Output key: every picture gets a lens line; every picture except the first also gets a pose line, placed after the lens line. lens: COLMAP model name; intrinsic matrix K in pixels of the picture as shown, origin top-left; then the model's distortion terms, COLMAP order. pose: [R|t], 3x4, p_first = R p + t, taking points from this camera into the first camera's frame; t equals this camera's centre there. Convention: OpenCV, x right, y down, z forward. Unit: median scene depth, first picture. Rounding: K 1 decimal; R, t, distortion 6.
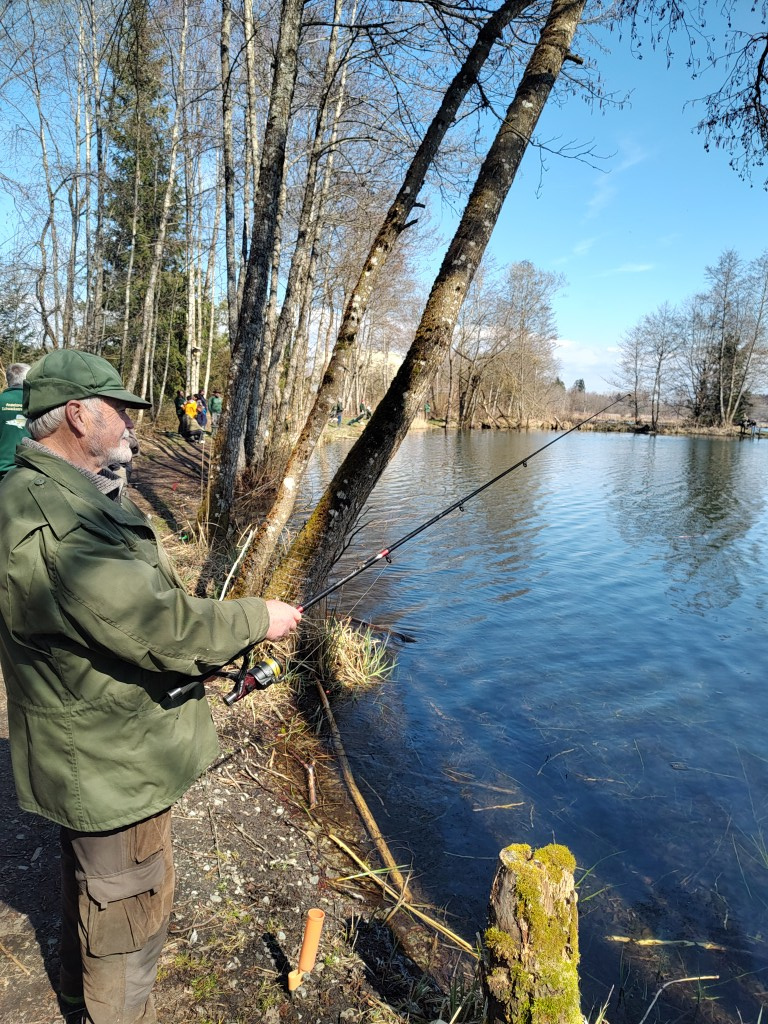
lens RADIAL K [[738.5, 0, 384.0], [0, 738.5, 512.0], [0, 0, 1]] dist [0.030757, -0.001186]
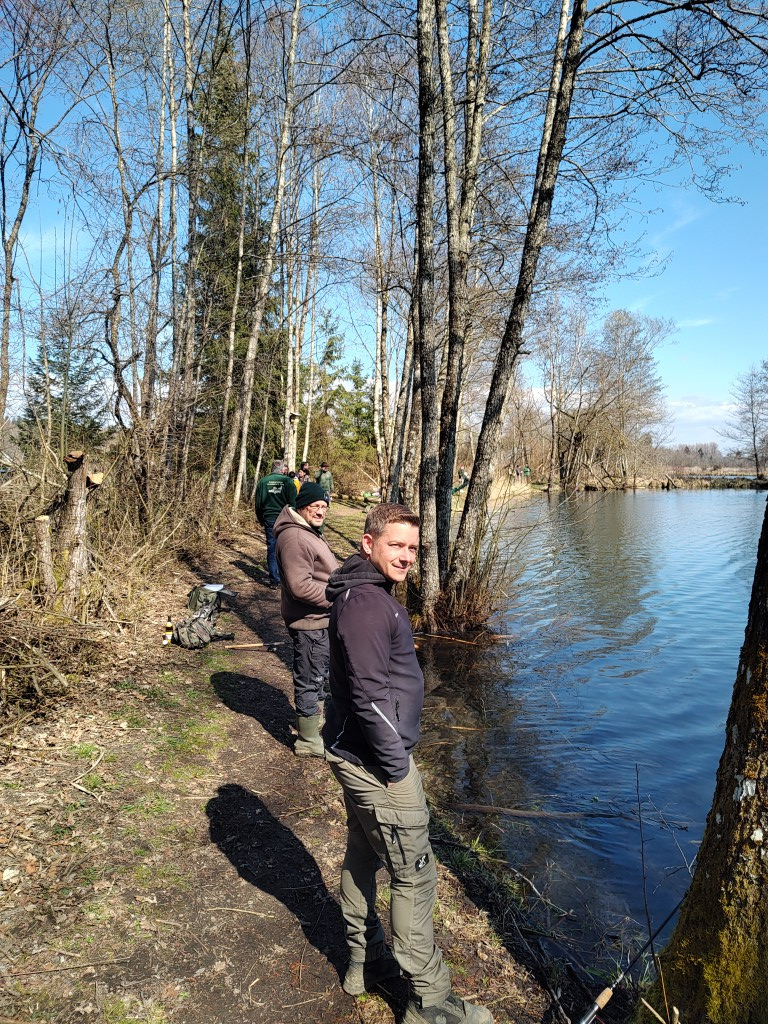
lens RADIAL K [[680.3, 0, 384.0], [0, 680.3, 512.0], [0, 0, 1]] dist [-0.004818, -0.002119]
pose [[0.997658, -0.038960, -0.056214, -0.109385], [0.034453, 0.996276, -0.079034, -0.045555], [0.059084, 0.076912, 0.995286, 0.242471]]
